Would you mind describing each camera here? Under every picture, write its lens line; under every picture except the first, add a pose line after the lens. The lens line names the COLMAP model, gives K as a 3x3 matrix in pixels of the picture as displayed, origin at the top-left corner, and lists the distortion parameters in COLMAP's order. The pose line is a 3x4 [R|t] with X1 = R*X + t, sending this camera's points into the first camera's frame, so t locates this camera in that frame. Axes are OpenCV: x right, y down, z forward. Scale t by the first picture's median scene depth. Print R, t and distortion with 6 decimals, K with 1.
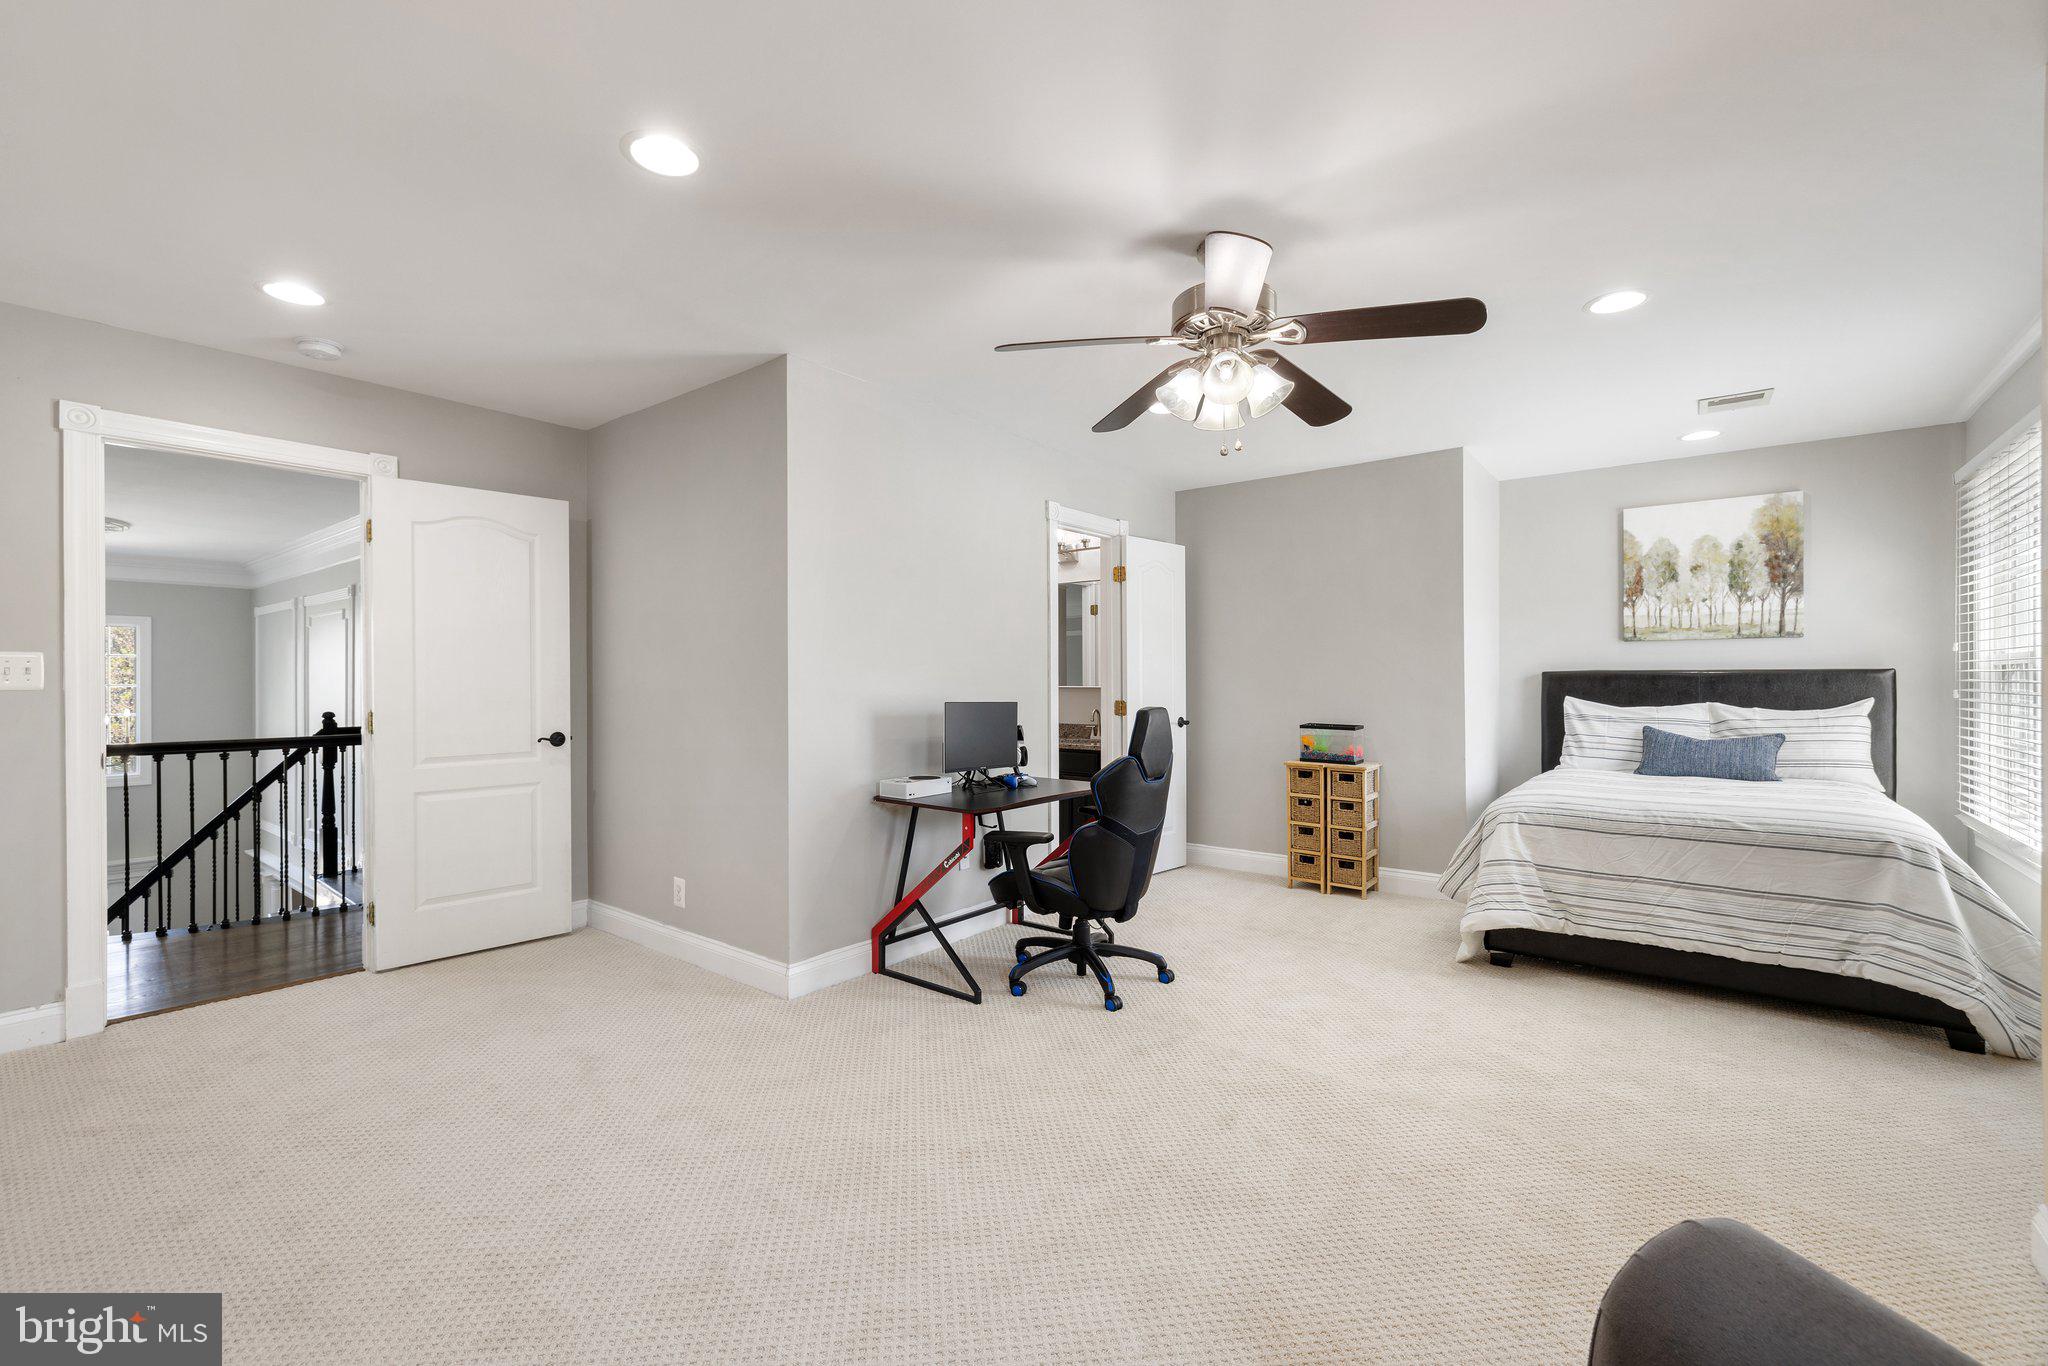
lens RADIAL K [[882.3, 0, 1025.4], [0, 882.3, 696.1], [0, 0, 1]] dist [-0.001465, -0.000345]
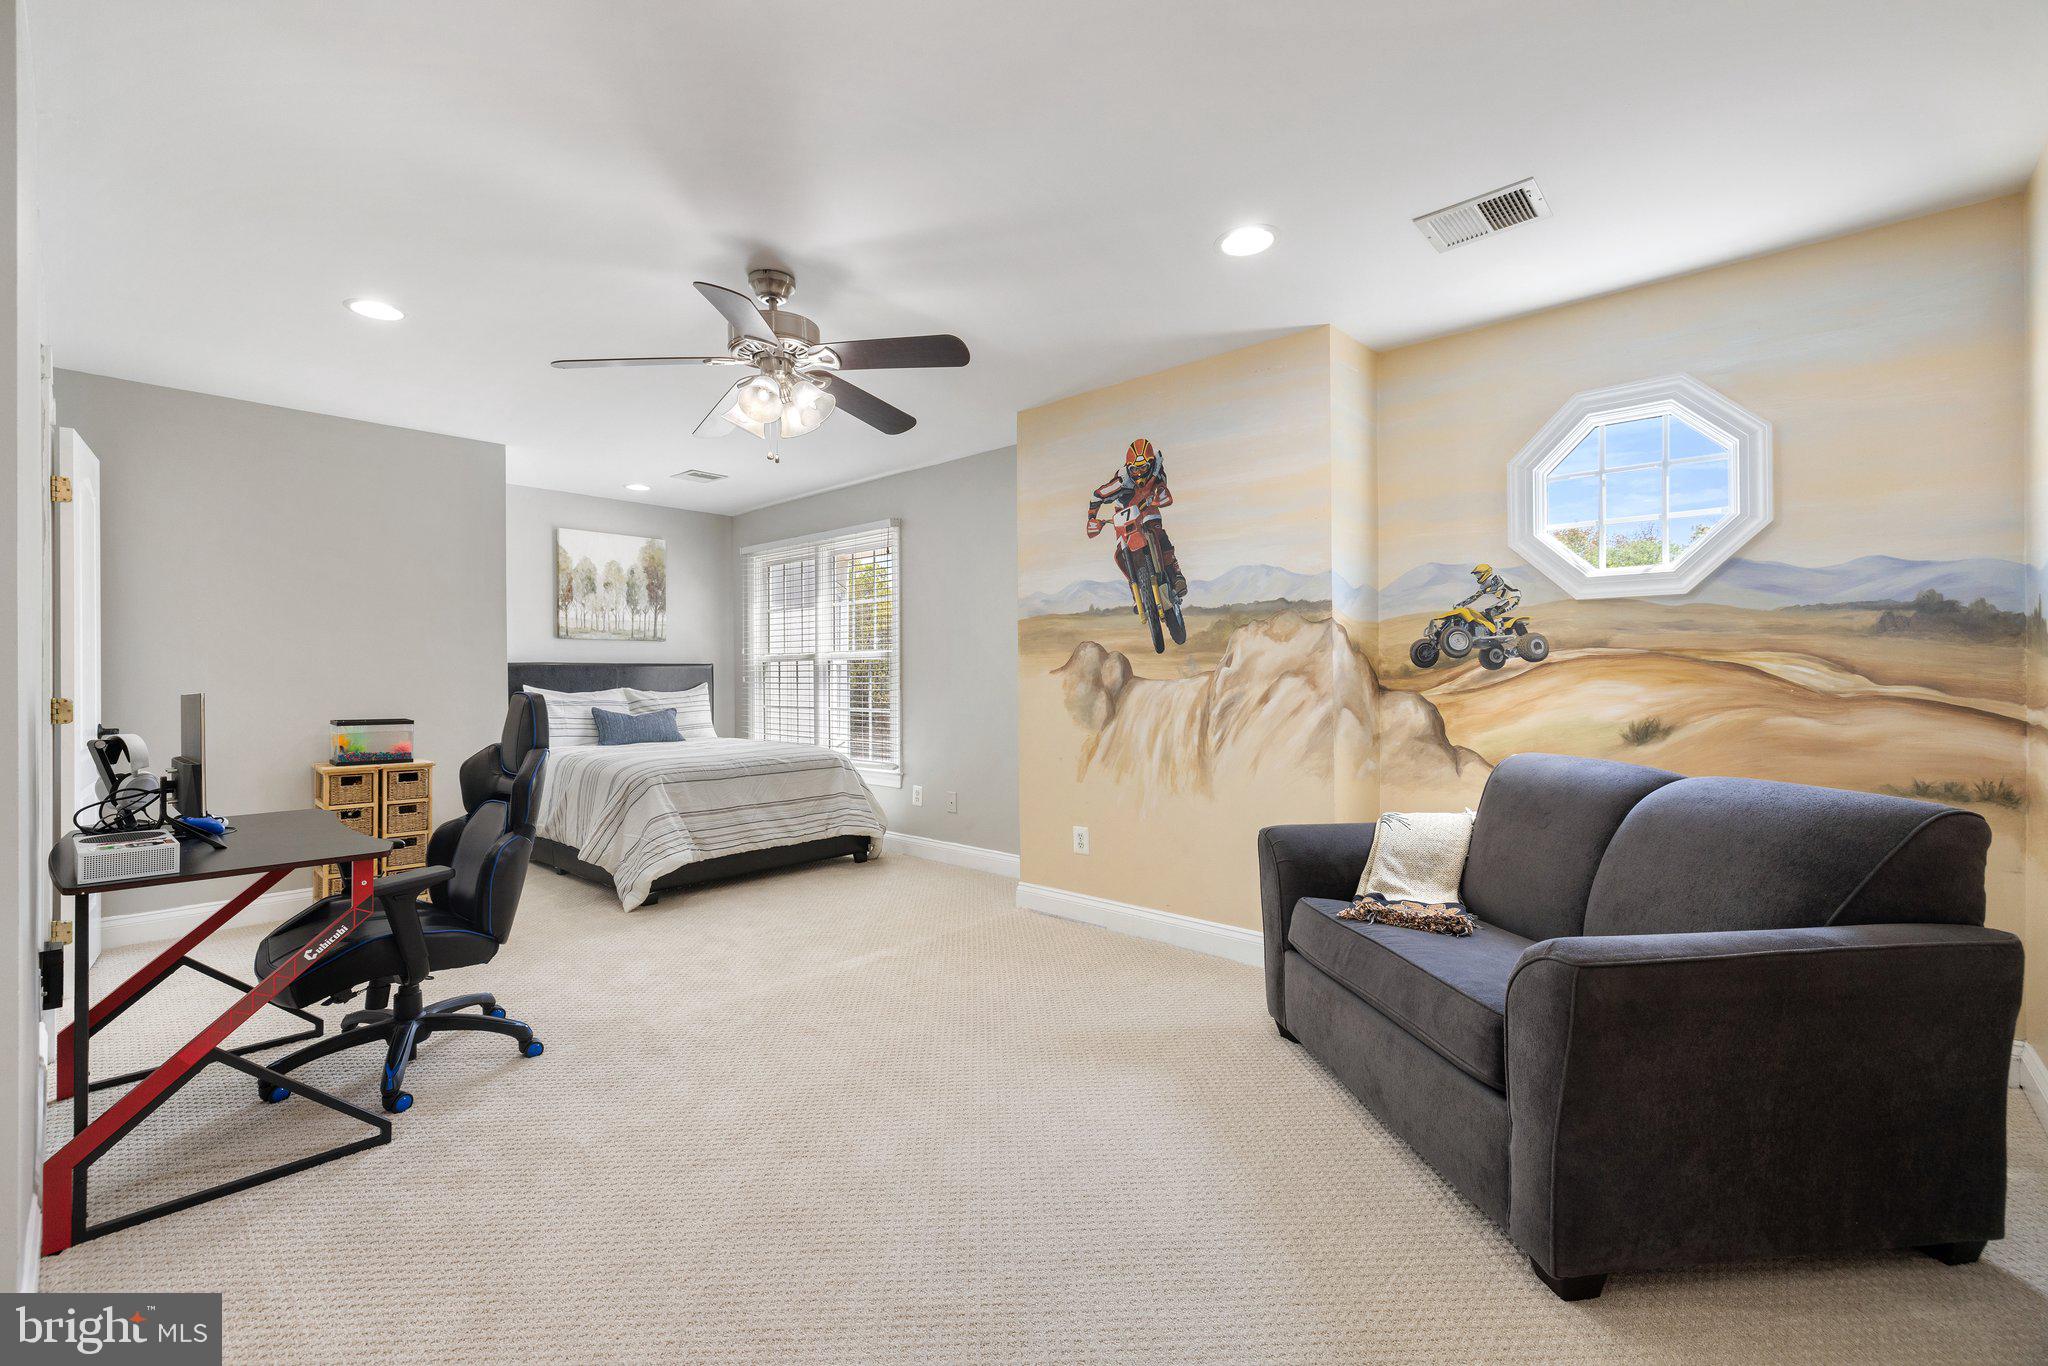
lens RADIAL K [[852.0, 0, 1023.2], [0, 852.0, 669.0], [0, 0, 1]] dist [0.000995, -0.001073]
pose [[0.057099, 0.011875, 0.998298, -0.632042], [0.026269, 0.999565, -0.013392, 0.015864], [-0.998023, 0.026989, 0.056762, 0.455935]]
